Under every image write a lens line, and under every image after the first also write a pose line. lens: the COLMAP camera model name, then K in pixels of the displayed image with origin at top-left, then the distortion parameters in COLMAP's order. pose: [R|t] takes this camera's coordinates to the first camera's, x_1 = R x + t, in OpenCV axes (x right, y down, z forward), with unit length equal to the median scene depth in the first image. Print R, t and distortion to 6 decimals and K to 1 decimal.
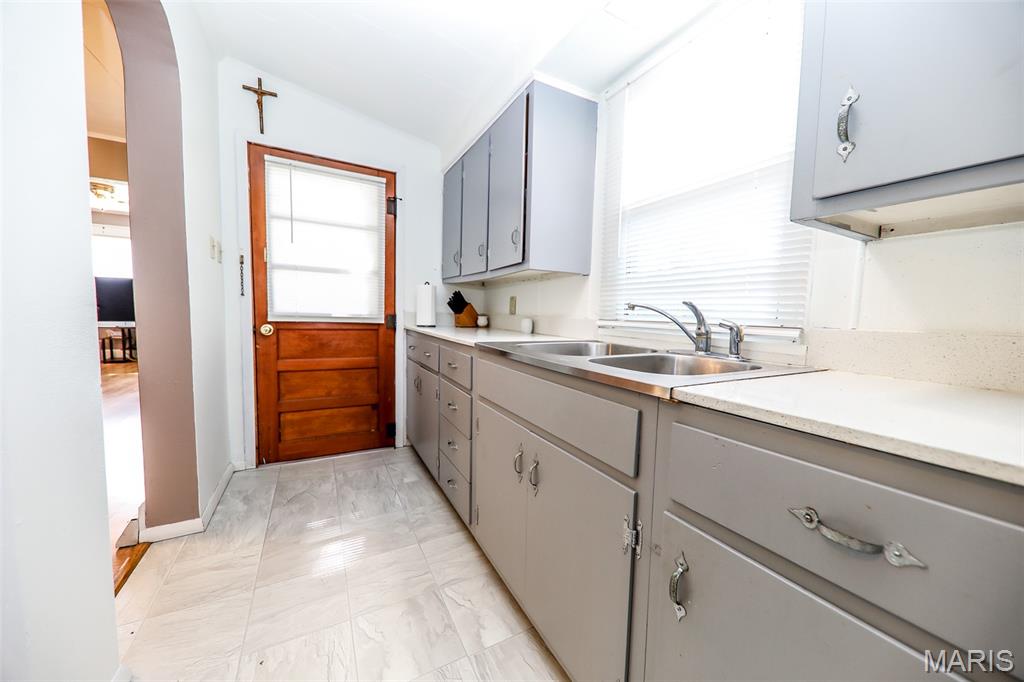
lens RADIAL K [[370.4, 0, 515.2], [0, 370.4, 342.7], [0, 0, 1]] dist [0.011302, -0.007085]
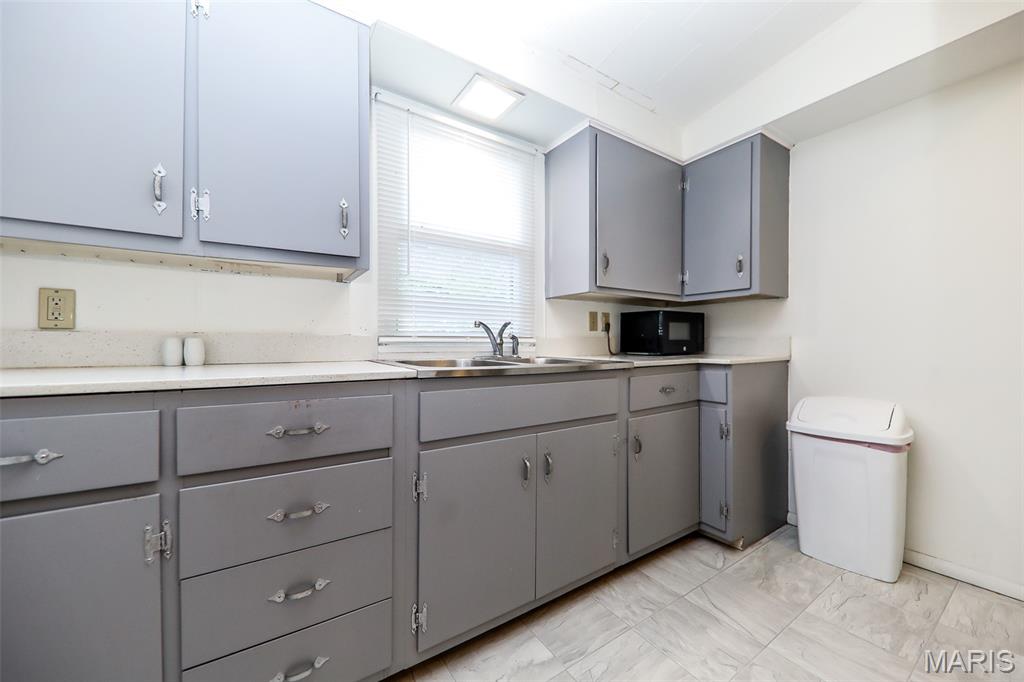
lens RADIAL K [[387.1, 0, 515.0], [0, 387.1, 342.6], [0, 0, 1]] dist [0.012115, -0.007733]
pose [[-0.103612, -0.030502, 0.994150, -1.032067], [0.073763, 0.996541, 0.038263, -0.082436], [-0.991879, 0.077296, -0.101003, 1.070560]]
